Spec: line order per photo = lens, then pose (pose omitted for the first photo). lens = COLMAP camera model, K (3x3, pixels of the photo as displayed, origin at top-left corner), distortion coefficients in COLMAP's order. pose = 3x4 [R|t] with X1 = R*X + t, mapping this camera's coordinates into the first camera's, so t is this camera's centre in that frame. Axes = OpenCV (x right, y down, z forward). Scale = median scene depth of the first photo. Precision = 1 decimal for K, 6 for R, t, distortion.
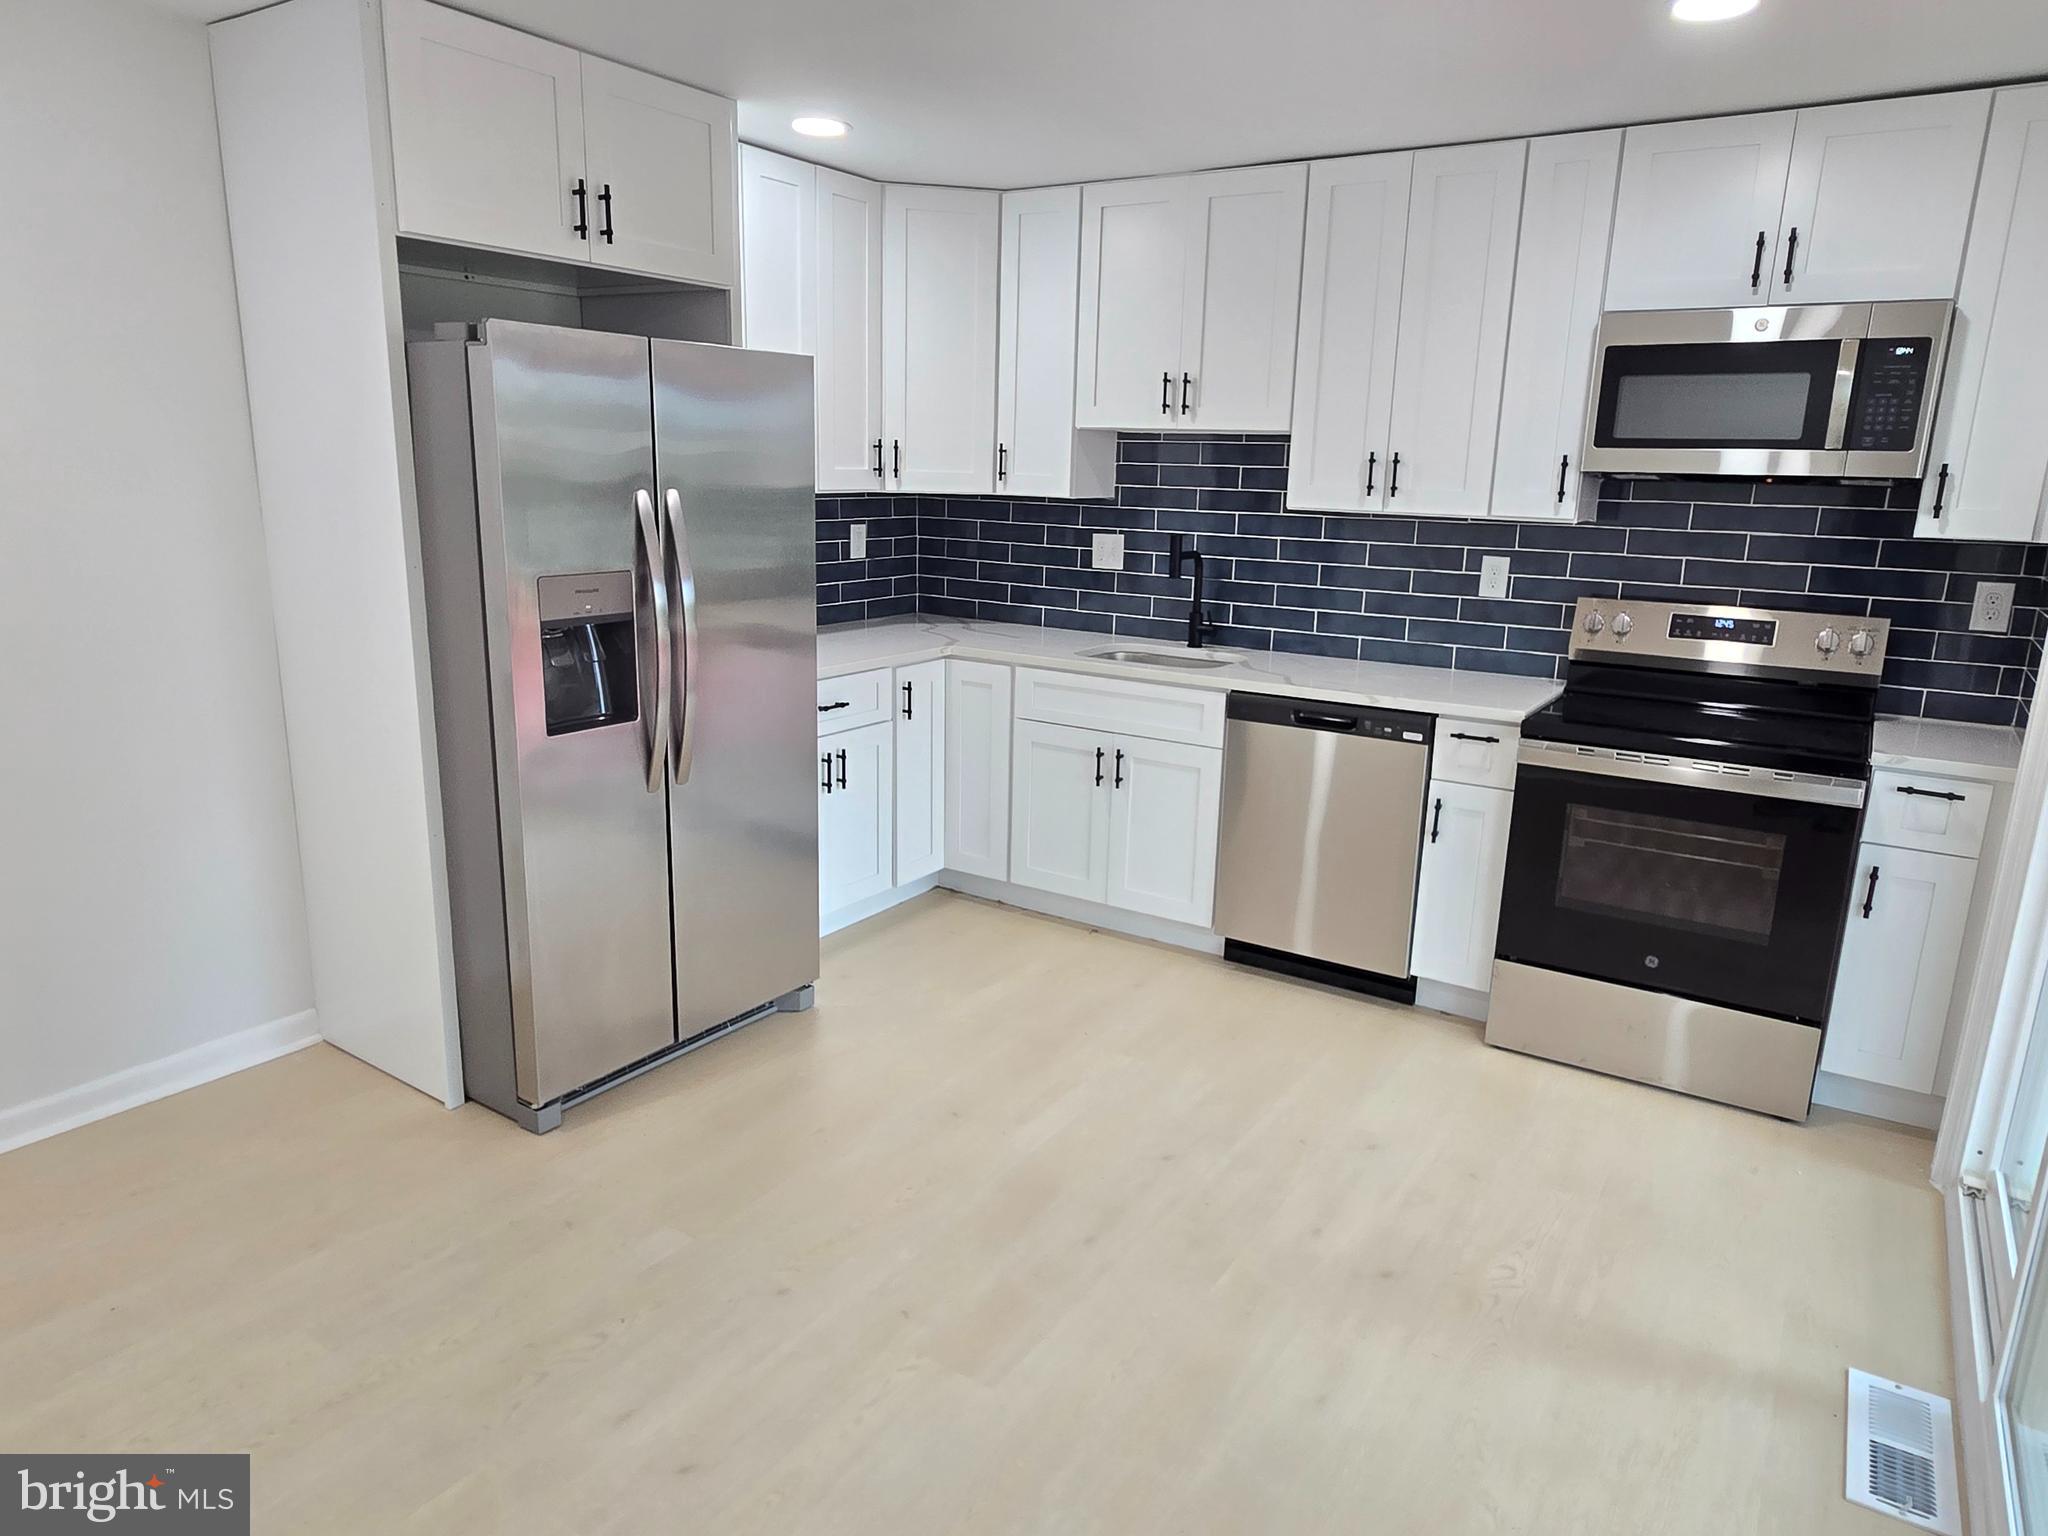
lens RADIAL K [[1270.1, 0, 1033.7], [0, 1270.1, 767.3], [0, 0, 1]] dist [0.002112, 0.003572]
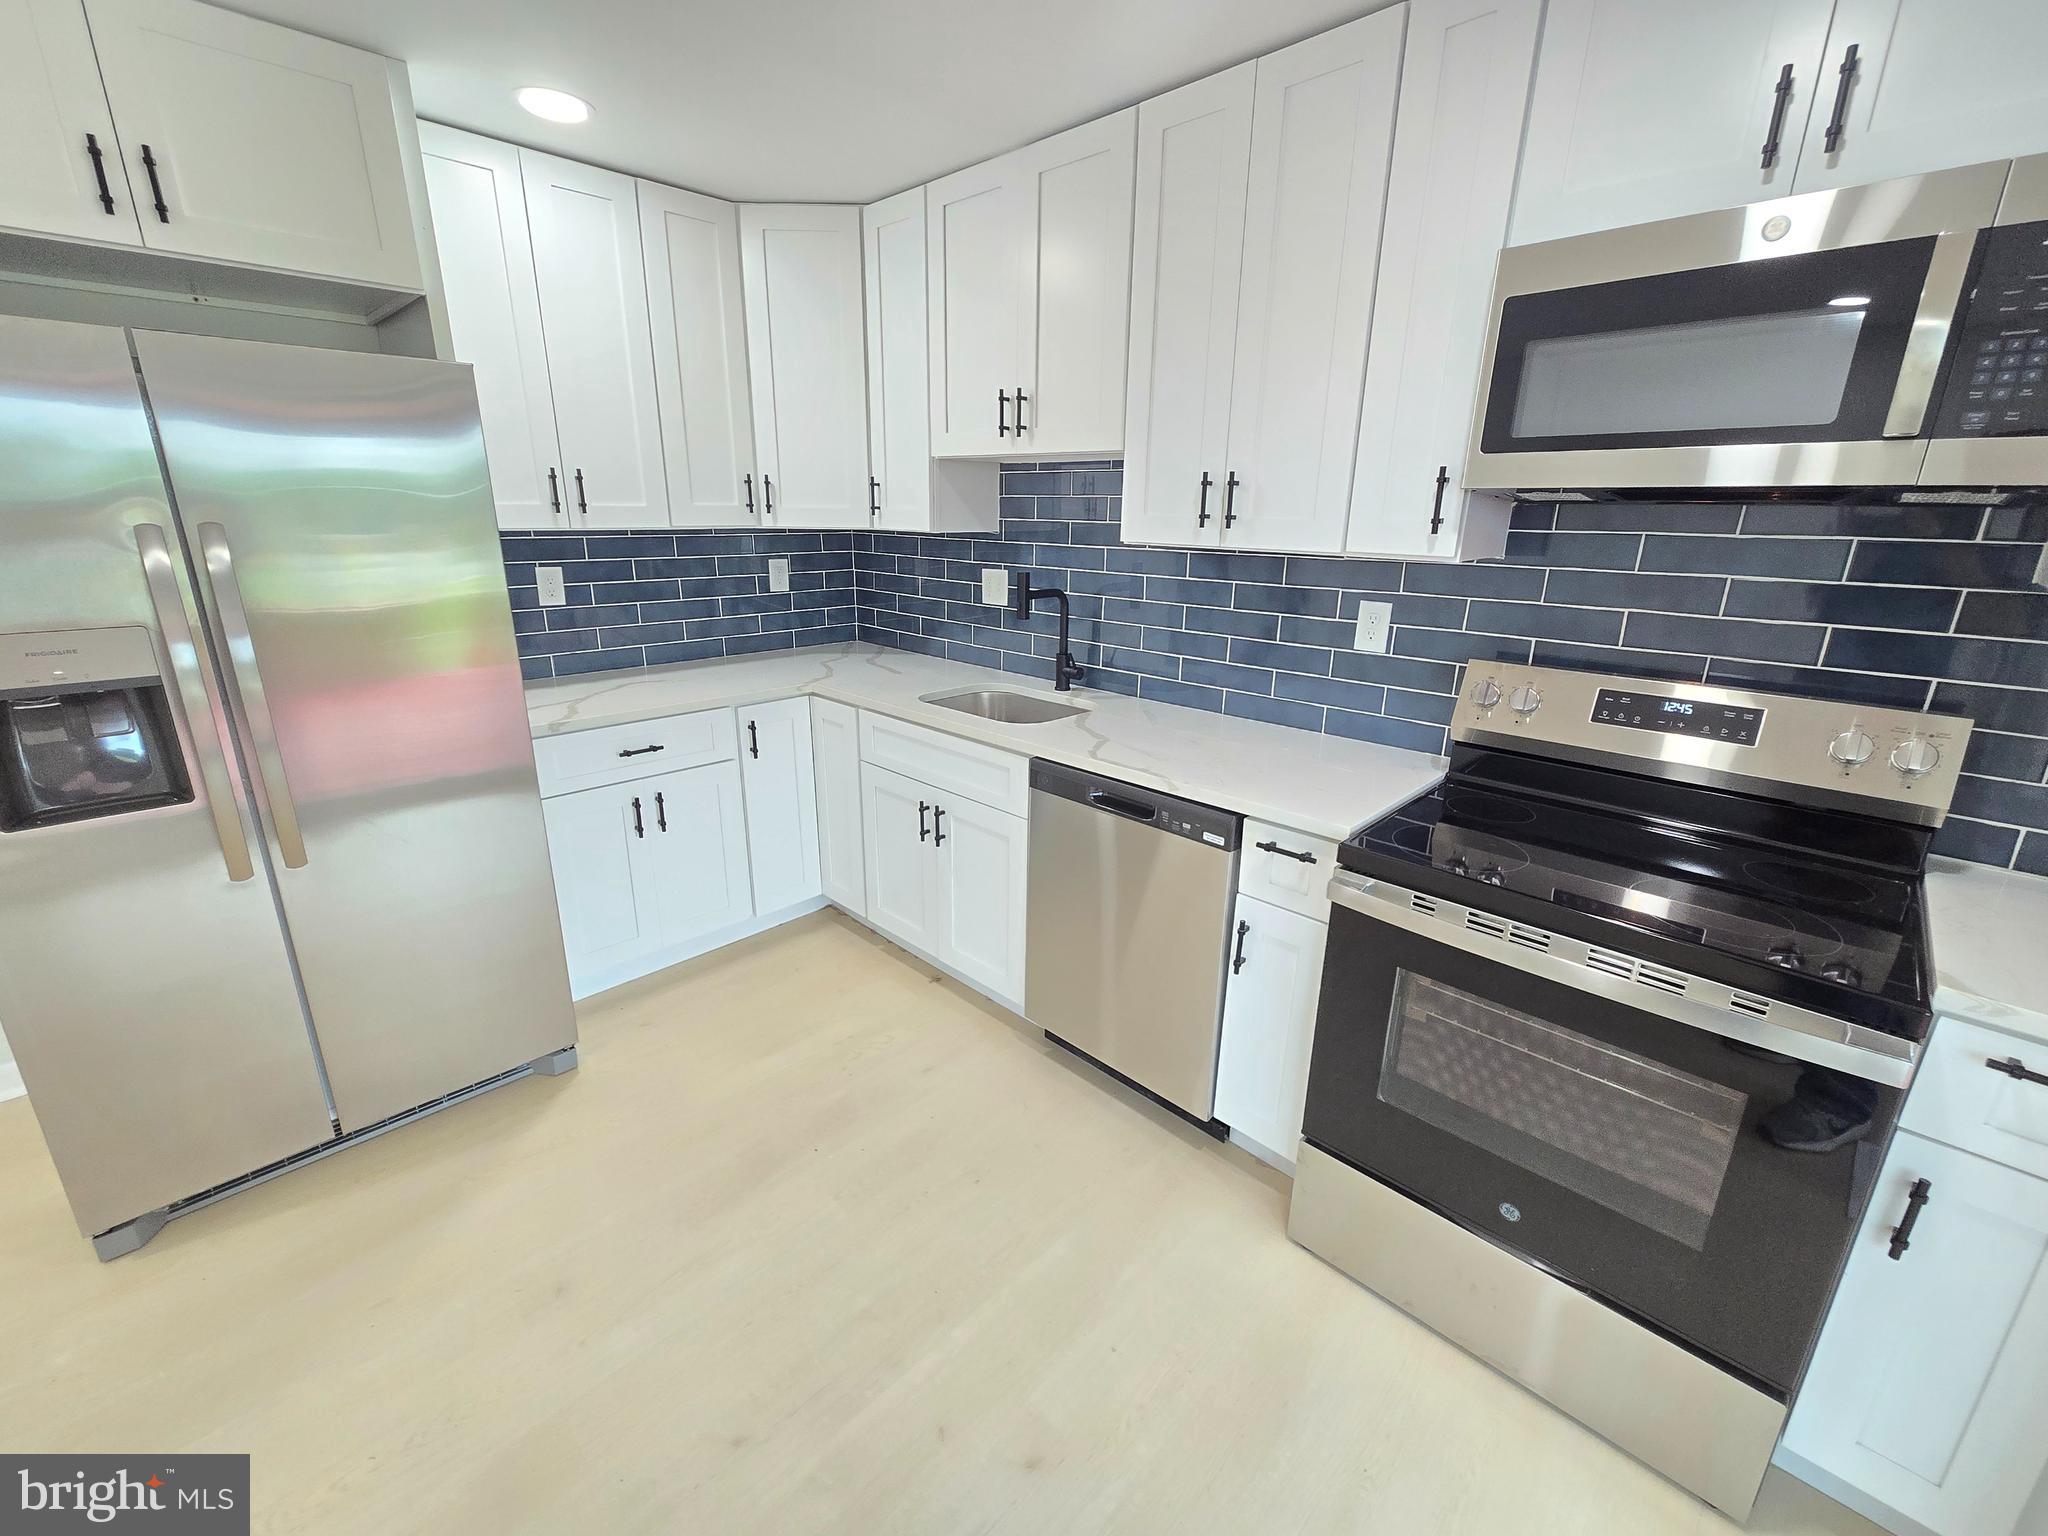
lens RADIAL K [[839.4, 0, 1017.5], [0, 839.4, 758.4], [0, 0, 1]] dist [0.002218, 0.000343]
pose [[0.979289, 0.046153, -0.197136, 0.271763], [-0.035754, 0.997791, 0.055987, -0.095307], [0.199285, -0.047779, 0.978776, 0.459923]]
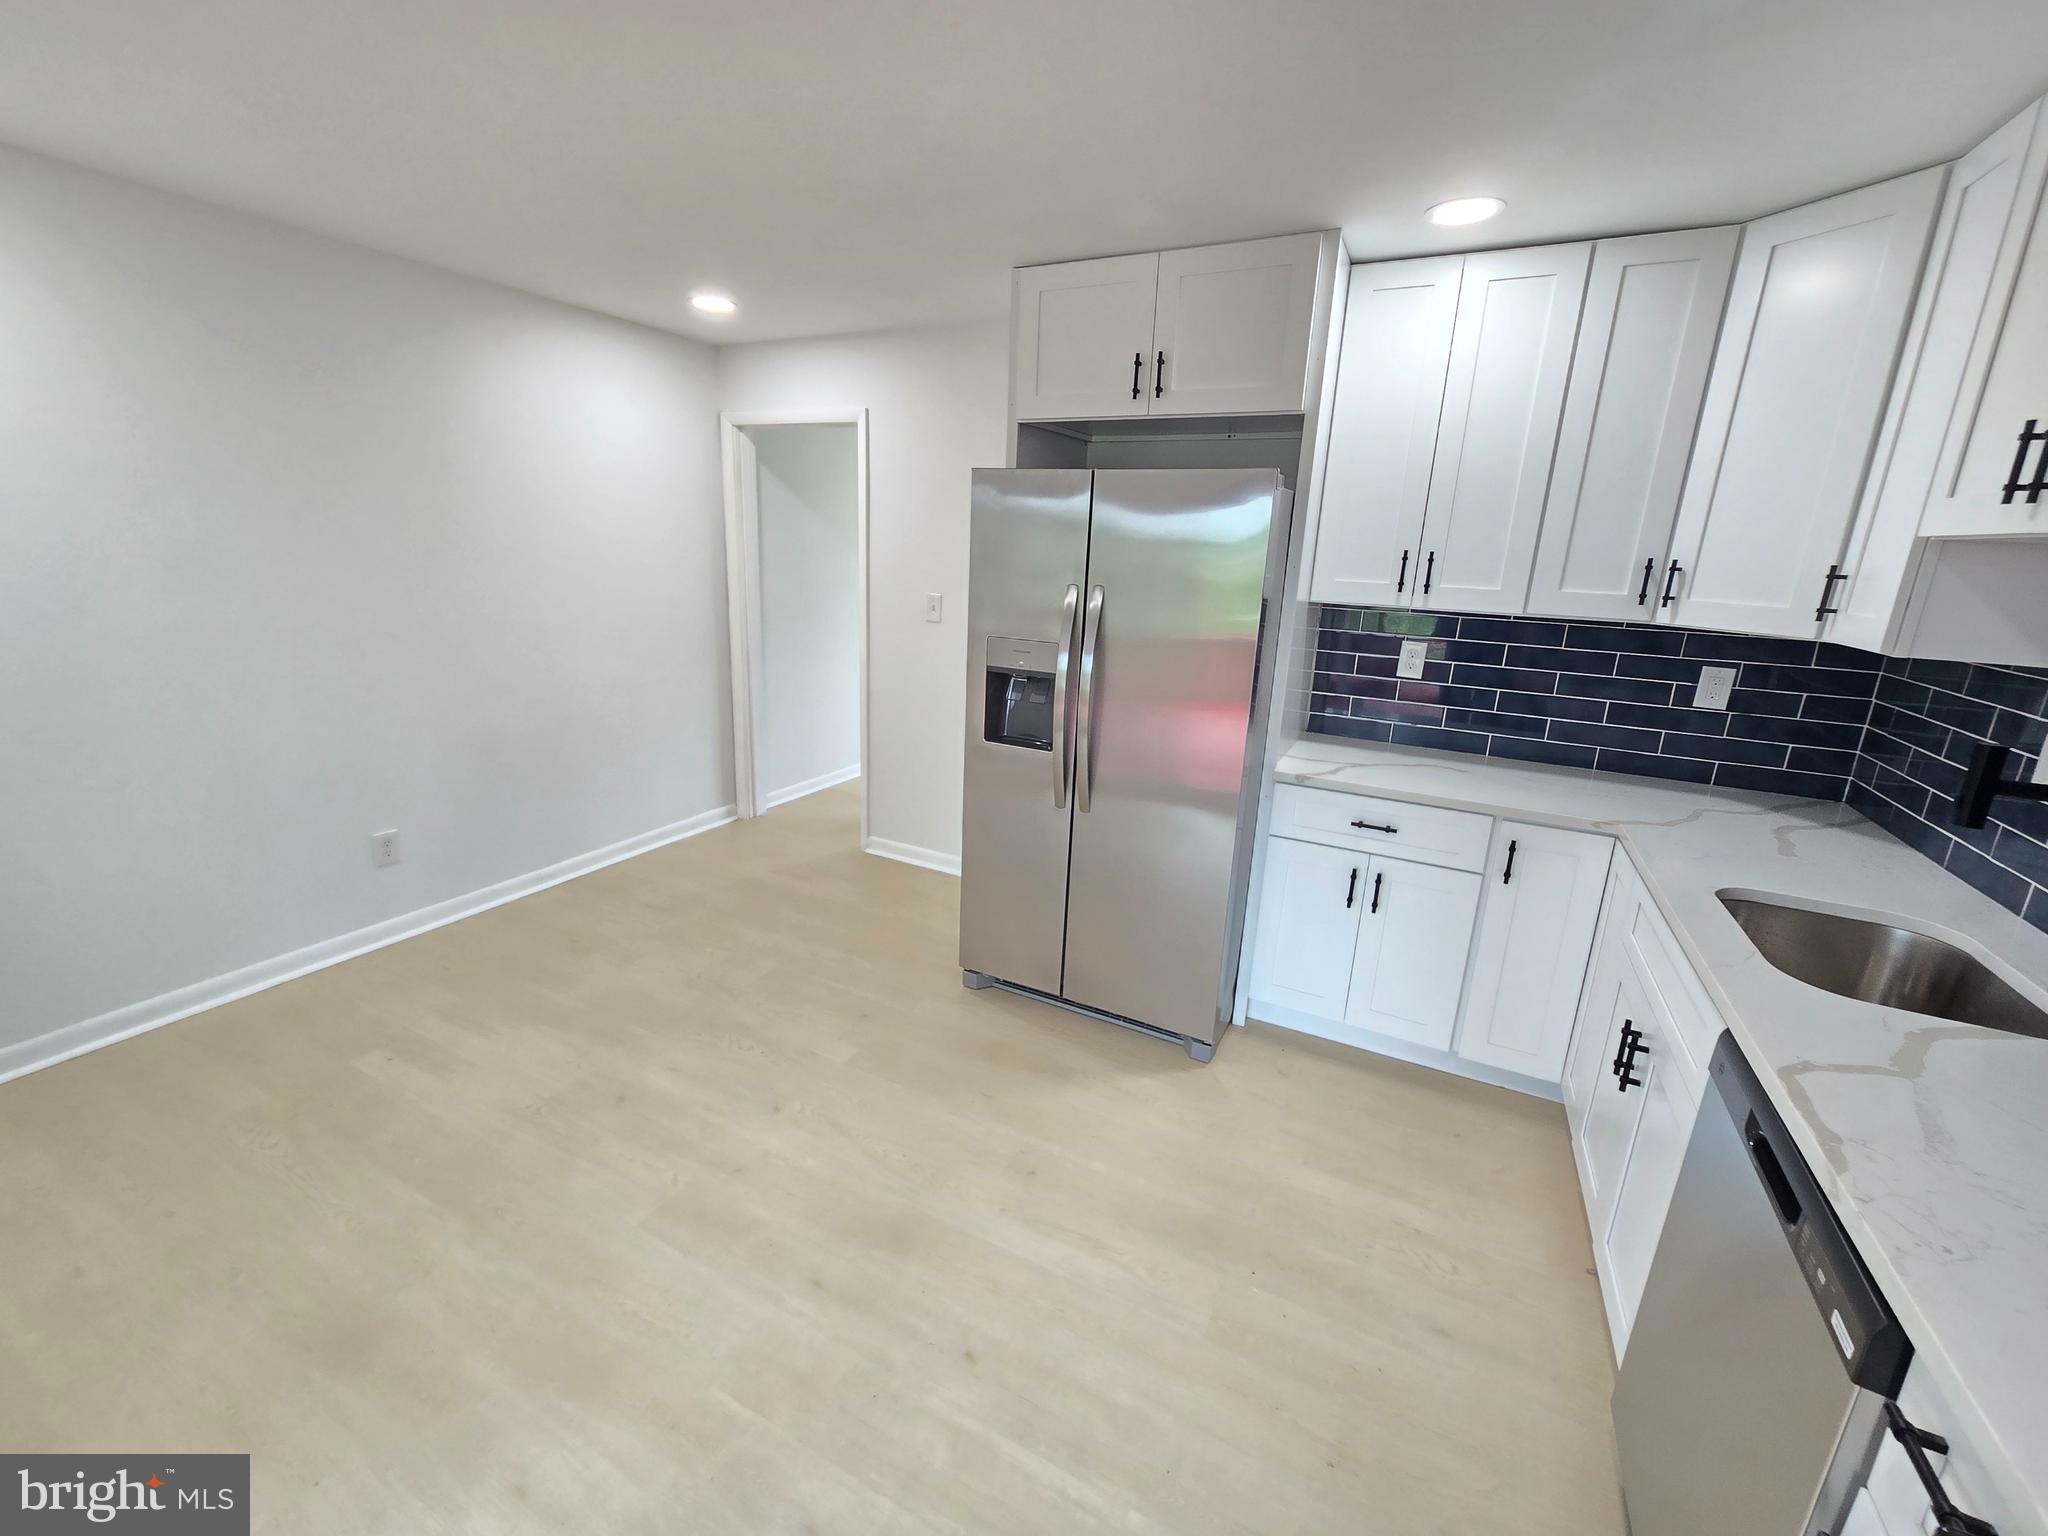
lens RADIAL K [[841.5, 0, 1018.4], [0, 841.5, 758.2], [0, 0, 1]] dist [0.000116, -0.000284]
pose [[0.104532, 0.228028, -0.968027, 0.458231], [-0.270442, 0.943198, 0.192976, -0.159522], [0.957045, 0.241623, 0.160262, 0.671603]]
